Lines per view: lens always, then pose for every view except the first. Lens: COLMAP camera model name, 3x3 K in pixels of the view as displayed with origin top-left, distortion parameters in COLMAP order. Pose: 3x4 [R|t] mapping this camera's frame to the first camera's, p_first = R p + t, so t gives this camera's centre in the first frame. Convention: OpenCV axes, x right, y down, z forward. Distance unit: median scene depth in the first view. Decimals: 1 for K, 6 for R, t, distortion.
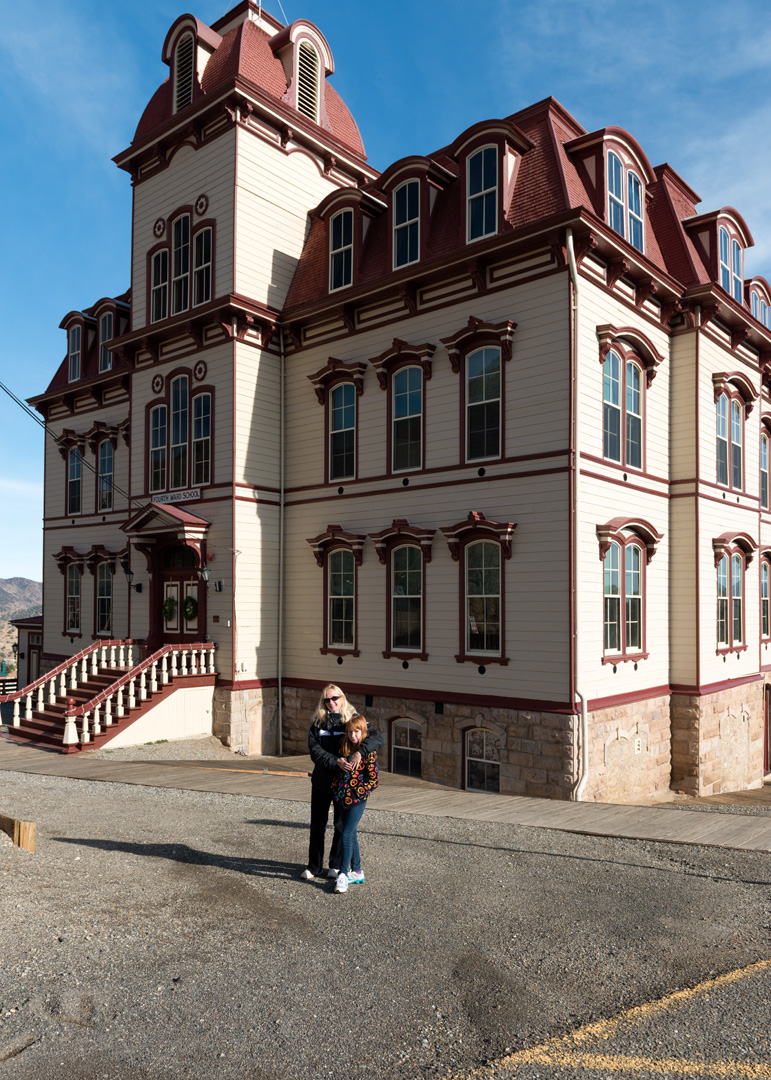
lens RADIAL K [[799.9, 0, 386.9], [0, 799.9, 589.2], [0, 0, 1]] dist [-0.000910, -0.000842]
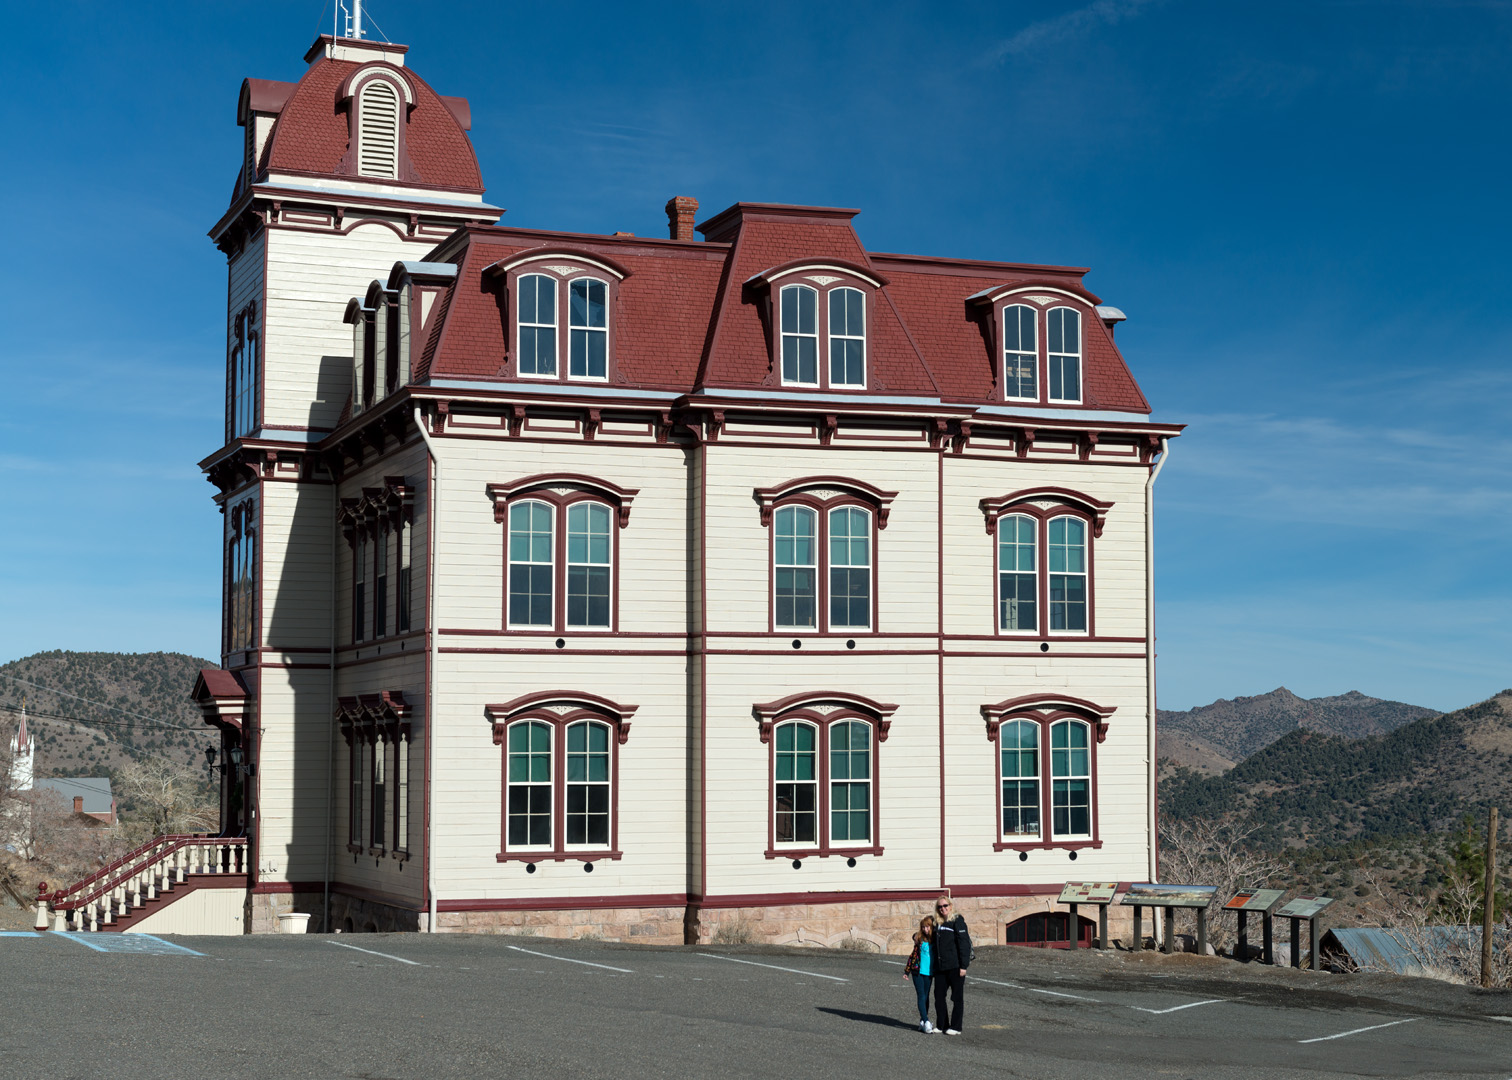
lens RADIAL K [[2560.5, 0, 756.0], [0, 2560.5, 540.0], [0, 0, 1]] dist [-0.058425, -0.057174]
pose [[0.886240, -0.047189, -0.460817, 1.464600], [0.013161, 0.996961, -0.076781, -0.030555], [0.463040, 0.061982, 0.884168, -1.109076]]
